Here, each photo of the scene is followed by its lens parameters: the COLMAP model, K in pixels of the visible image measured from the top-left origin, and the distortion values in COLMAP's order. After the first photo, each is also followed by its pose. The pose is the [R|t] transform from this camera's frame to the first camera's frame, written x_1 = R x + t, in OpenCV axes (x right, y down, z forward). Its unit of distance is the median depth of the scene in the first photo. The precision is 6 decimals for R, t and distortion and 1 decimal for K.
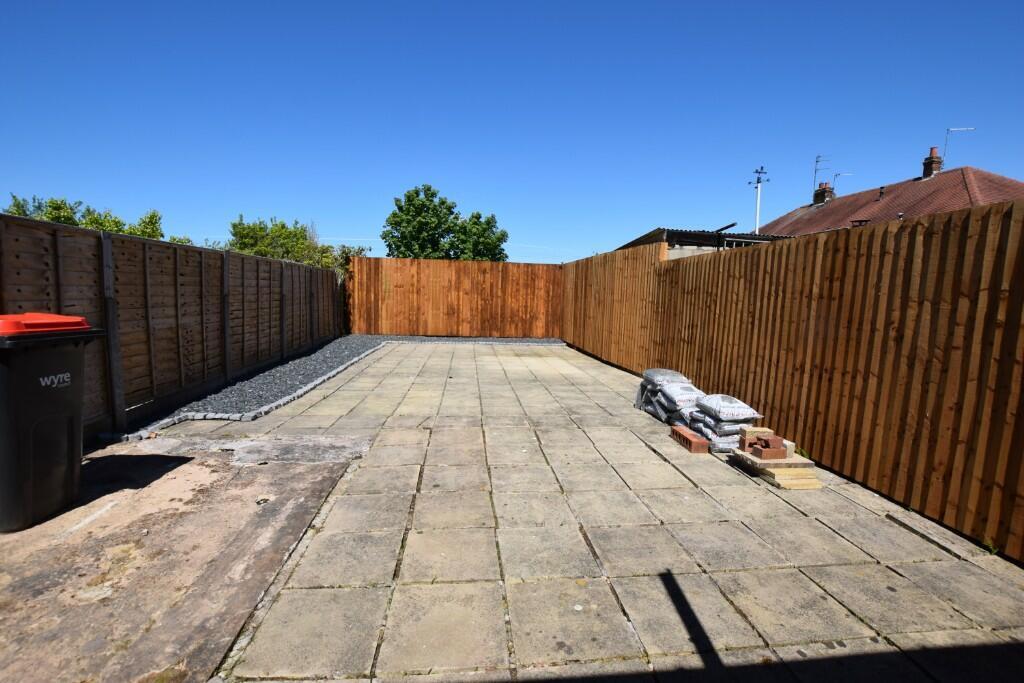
lens RADIAL K [[467.8, 0, 511.5], [0, 467.8, 344.7], [0, 0, 1]] dist [-0.003709, -0.000401]
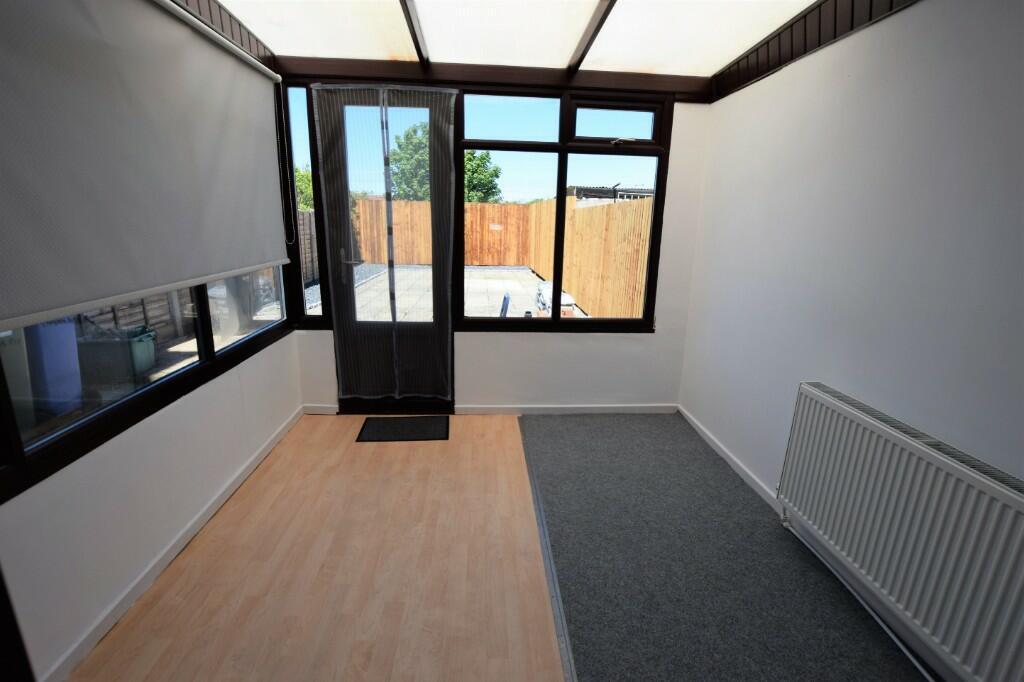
lens RADIAL K [[467.8, 0, 512.1], [0, 467.8, 341.5], [0, 0, 1]] dist [-0.003709, -0.000401]
pose [[0.999801, -0.000146, -0.019937, 0.085724], [0.002906, 0.990361, 0.138480, 0.011852], [0.019724, -0.138511, 0.990165, -0.248259]]
